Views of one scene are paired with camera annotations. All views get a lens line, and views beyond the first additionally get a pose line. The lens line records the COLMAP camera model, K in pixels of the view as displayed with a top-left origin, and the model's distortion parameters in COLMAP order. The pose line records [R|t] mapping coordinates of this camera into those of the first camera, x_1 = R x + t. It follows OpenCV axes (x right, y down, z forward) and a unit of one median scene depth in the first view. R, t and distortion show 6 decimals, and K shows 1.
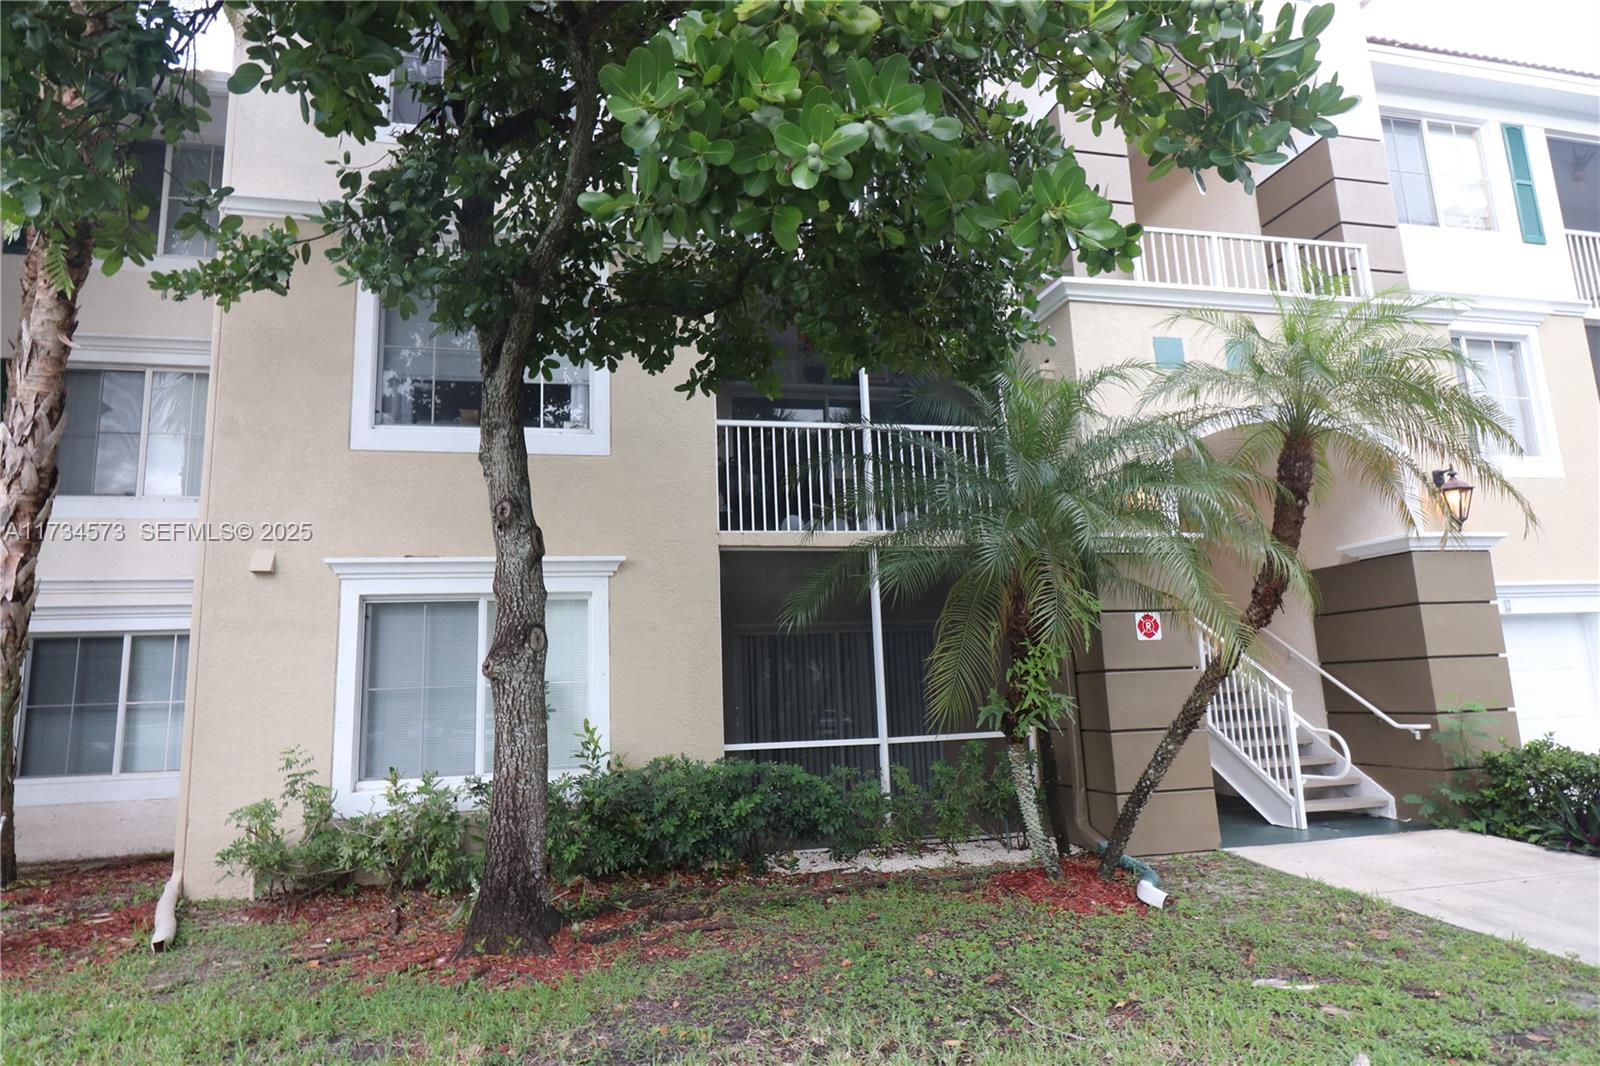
lens RADIAL K [[954.8, 0, 797.1], [0, 954.8, 527.7], [0, 0, 1]] dist [0.006083, -0.000280]
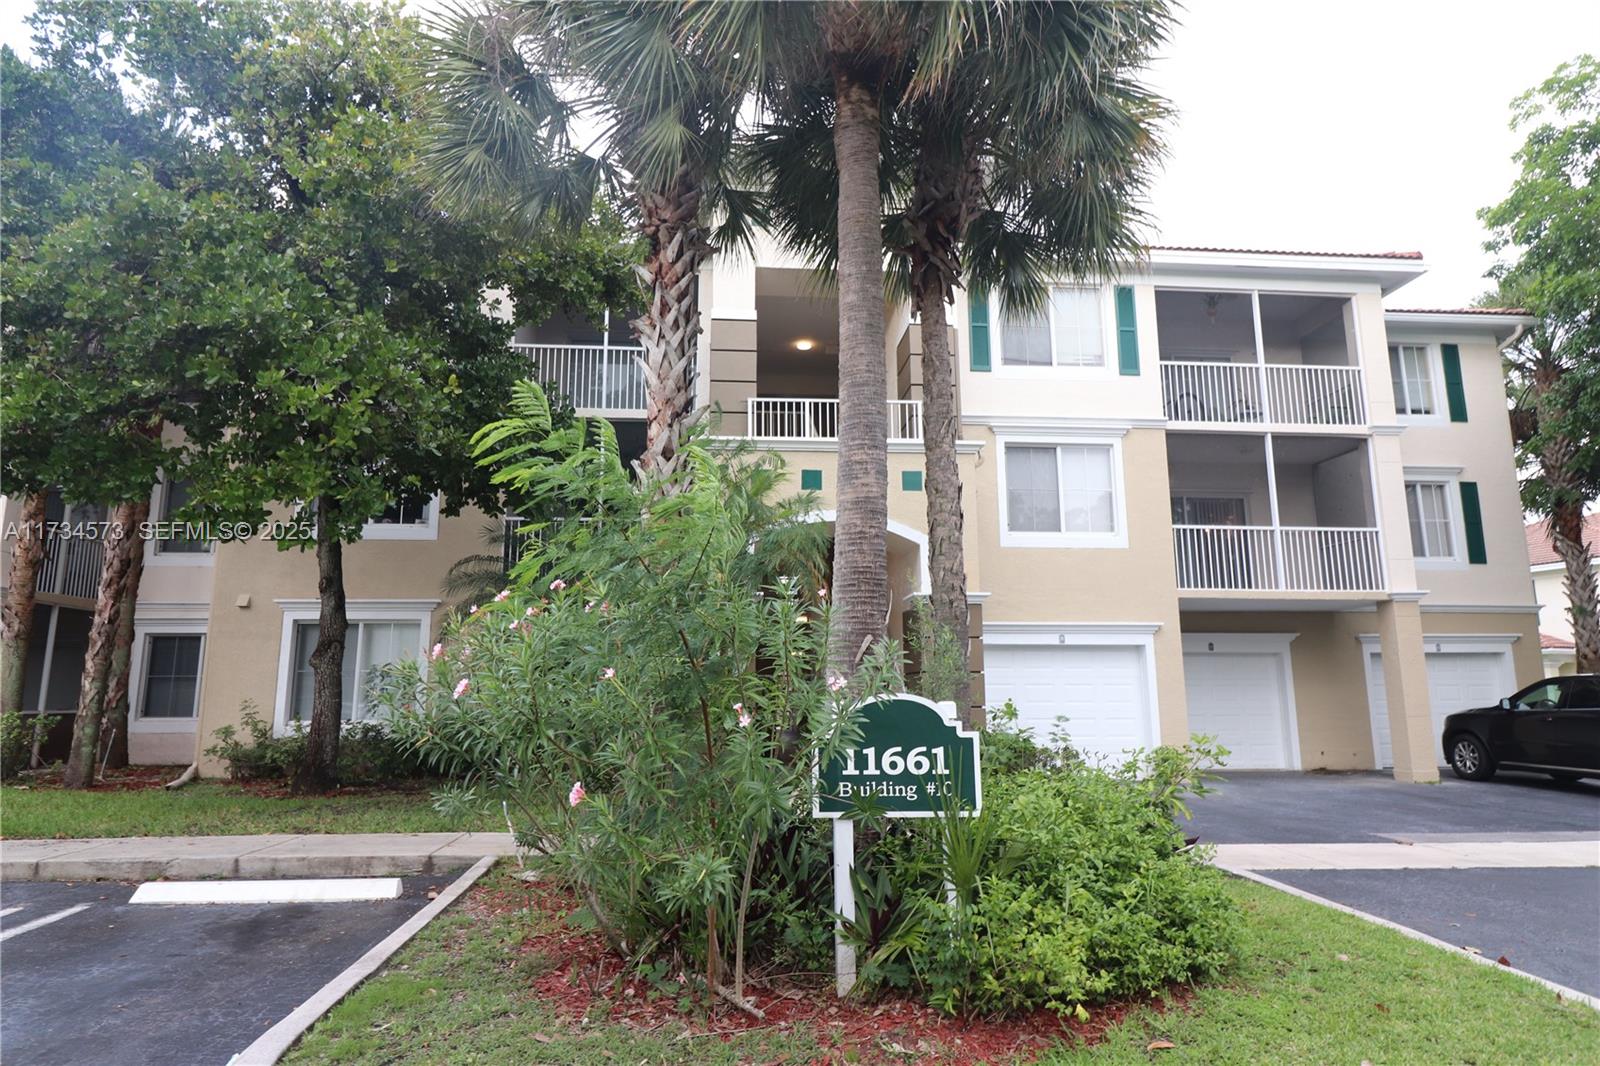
lens RADIAL K [[954.8, 0, 799.9], [0, 954.8, 531.4], [0, 0, 1]] dist [0.006083, -0.000280]
pose [[0.987494, 0.006874, -0.157507, 0.797644], [-0.006891, 0.999976, 0.000439, -0.106970], [0.157506, 0.000652, 0.987518, -0.664586]]
